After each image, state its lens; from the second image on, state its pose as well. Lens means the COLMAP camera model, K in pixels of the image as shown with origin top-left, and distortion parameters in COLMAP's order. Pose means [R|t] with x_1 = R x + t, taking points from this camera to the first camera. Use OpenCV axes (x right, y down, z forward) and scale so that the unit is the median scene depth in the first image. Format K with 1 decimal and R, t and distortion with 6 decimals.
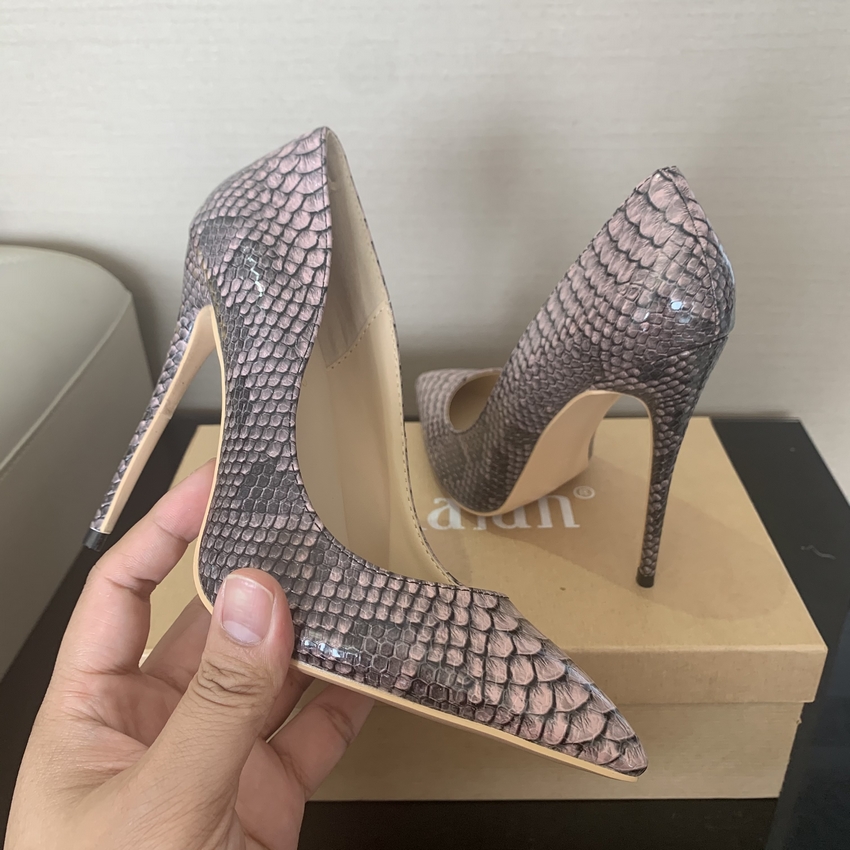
lens RADIAL K [[861.6, 0, 425.4], [0, 861.6, 426.6], [0, 0, 1]] dist [0.002179, 0.003483]
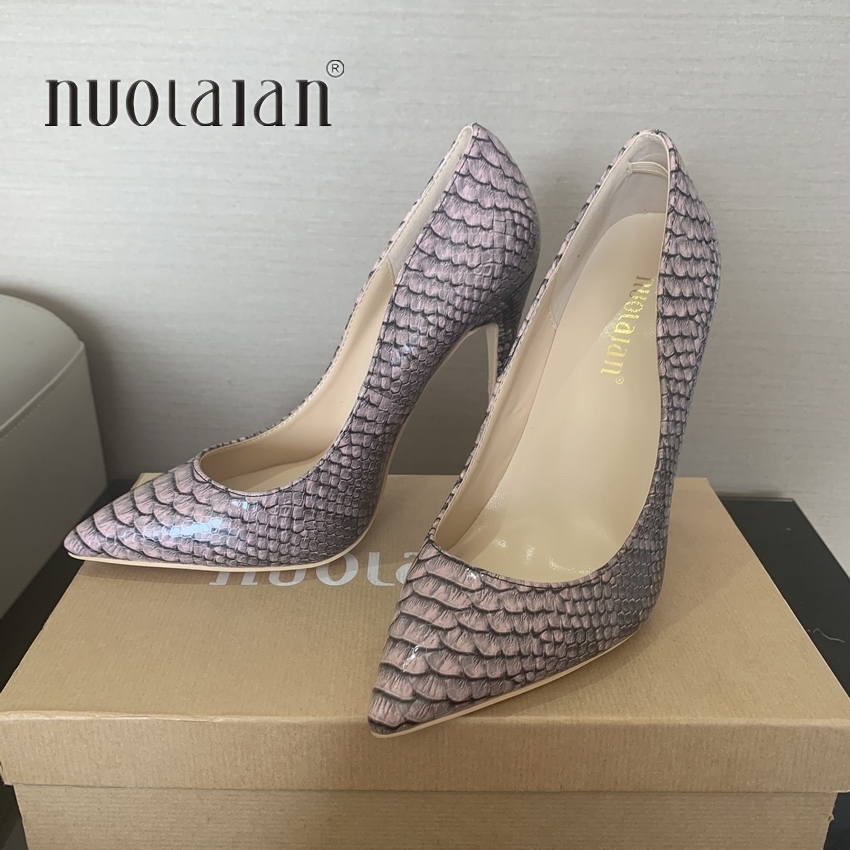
lens RADIAL K [[867.6, 0, 425.0], [0, 867.6, 425.0], [0, 0, 1]] dist [0.001988, -0.001037]
pose [[0.999150, 0.027969, 0.030288, 0.001524], [-0.023872, 0.991479, -0.128064, 0.086247], [-0.033611, 0.127232, 0.991303, 0.135501]]
